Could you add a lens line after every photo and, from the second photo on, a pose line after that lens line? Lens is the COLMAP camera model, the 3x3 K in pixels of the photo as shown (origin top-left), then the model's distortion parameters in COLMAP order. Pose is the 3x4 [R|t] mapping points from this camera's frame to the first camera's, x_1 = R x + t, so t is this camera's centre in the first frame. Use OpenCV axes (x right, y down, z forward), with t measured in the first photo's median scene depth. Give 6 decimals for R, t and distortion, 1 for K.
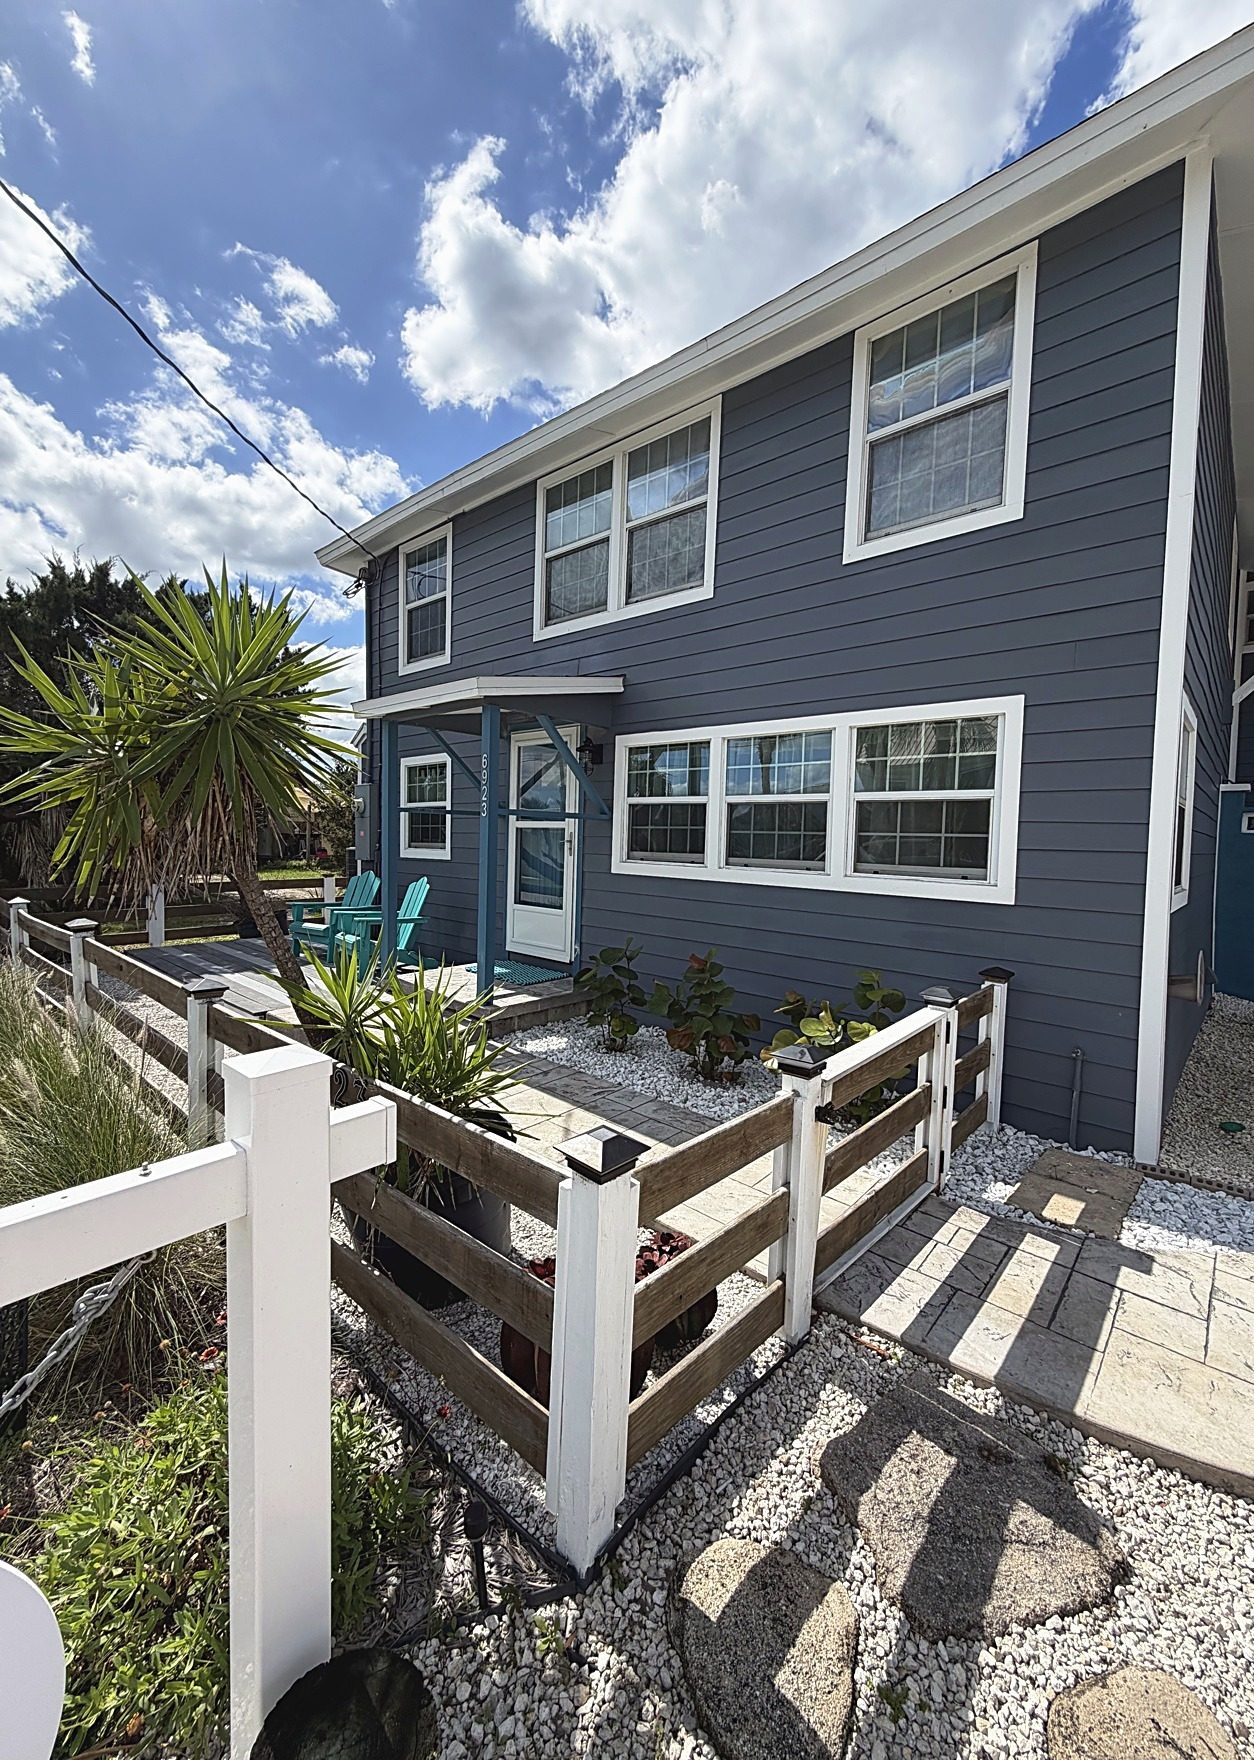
lens RADIAL K [[710.9, 0, 628.7], [0, 710.9, 889.3], [0, 0, 1]] dist [-0.001156, 0.000223]
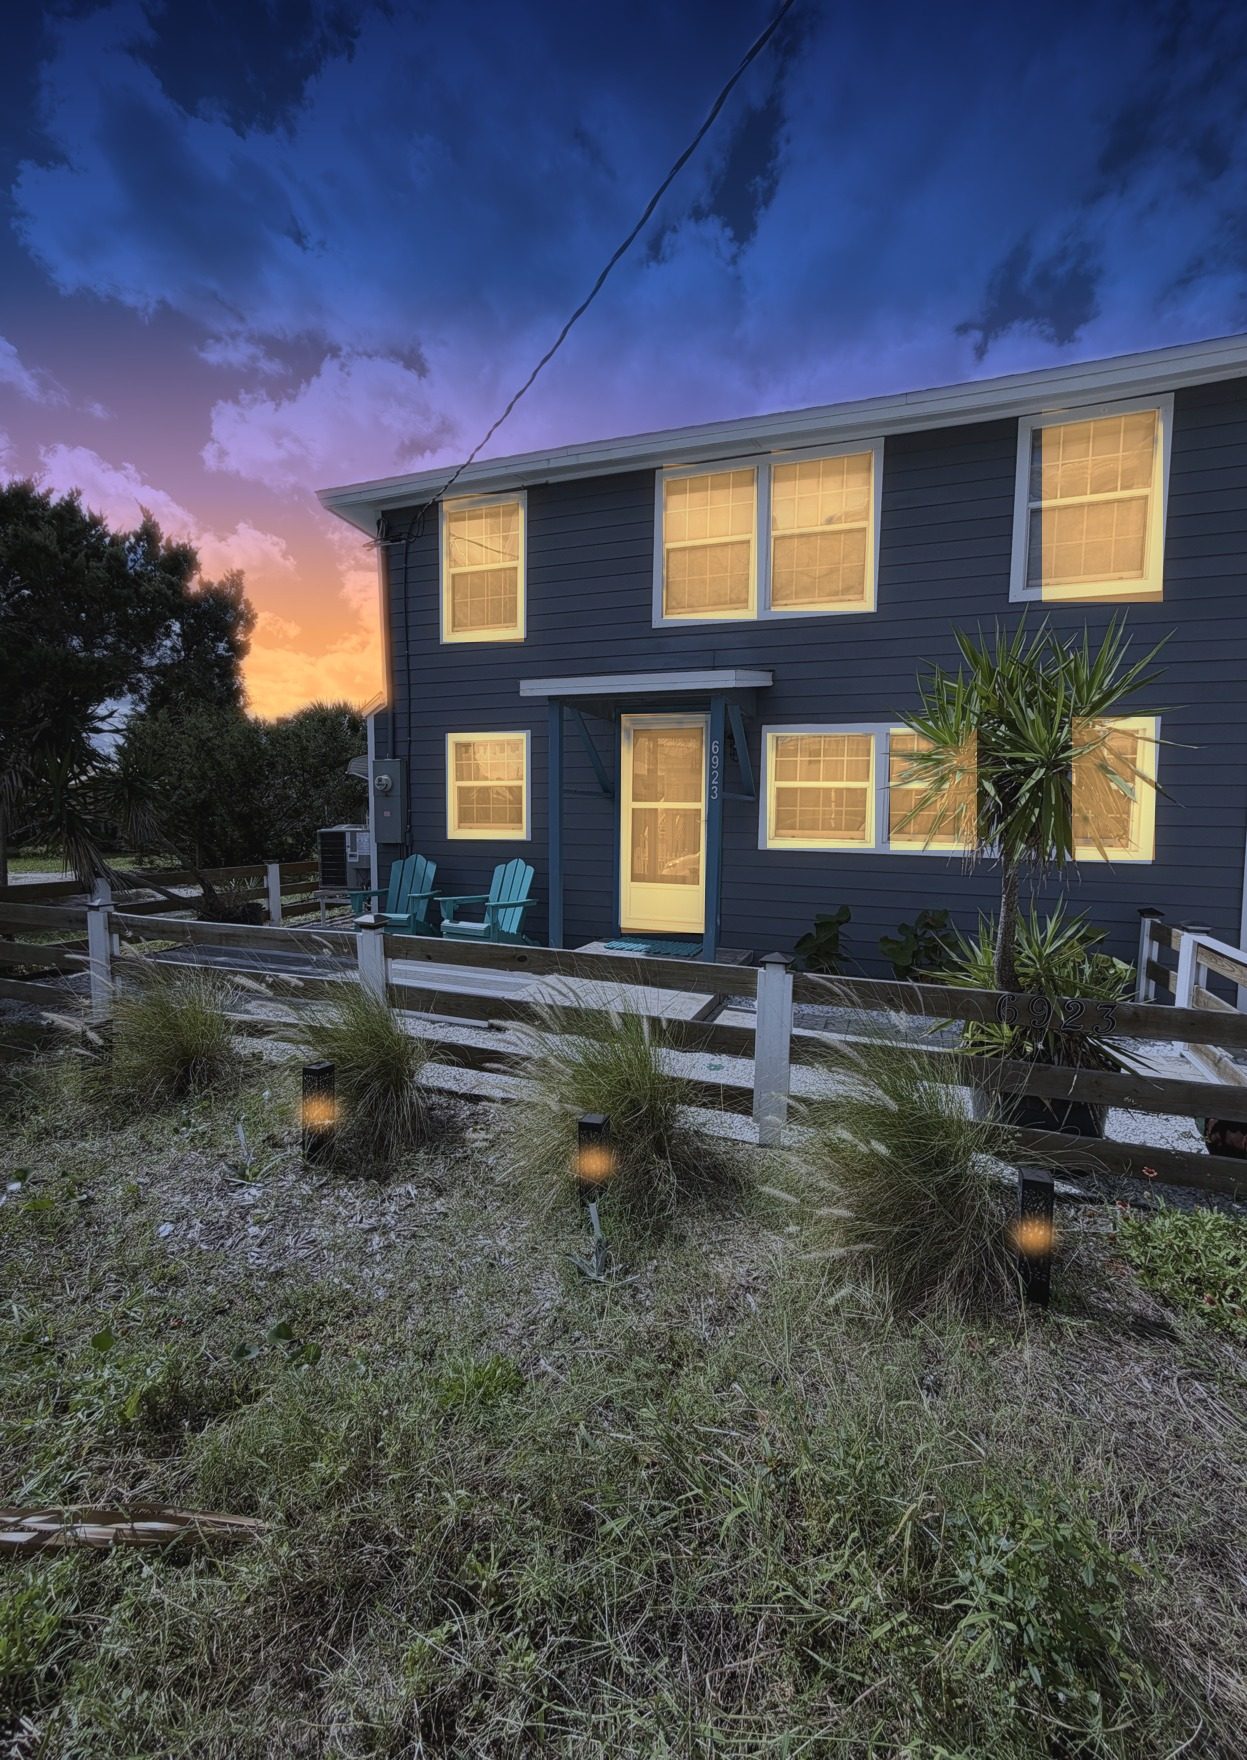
lens RADIAL K [[708.5, 0, 620.8], [0, 708.5, 865.4], [0, 0, 1]] dist [0.000877, -0.000434]
pose [[0.929589, -0.031527, 0.367247, -0.537676], [0.030262, 0.999500, 0.009201, -0.013050], [-0.367353, 0.002560, 0.930078, 0.052699]]
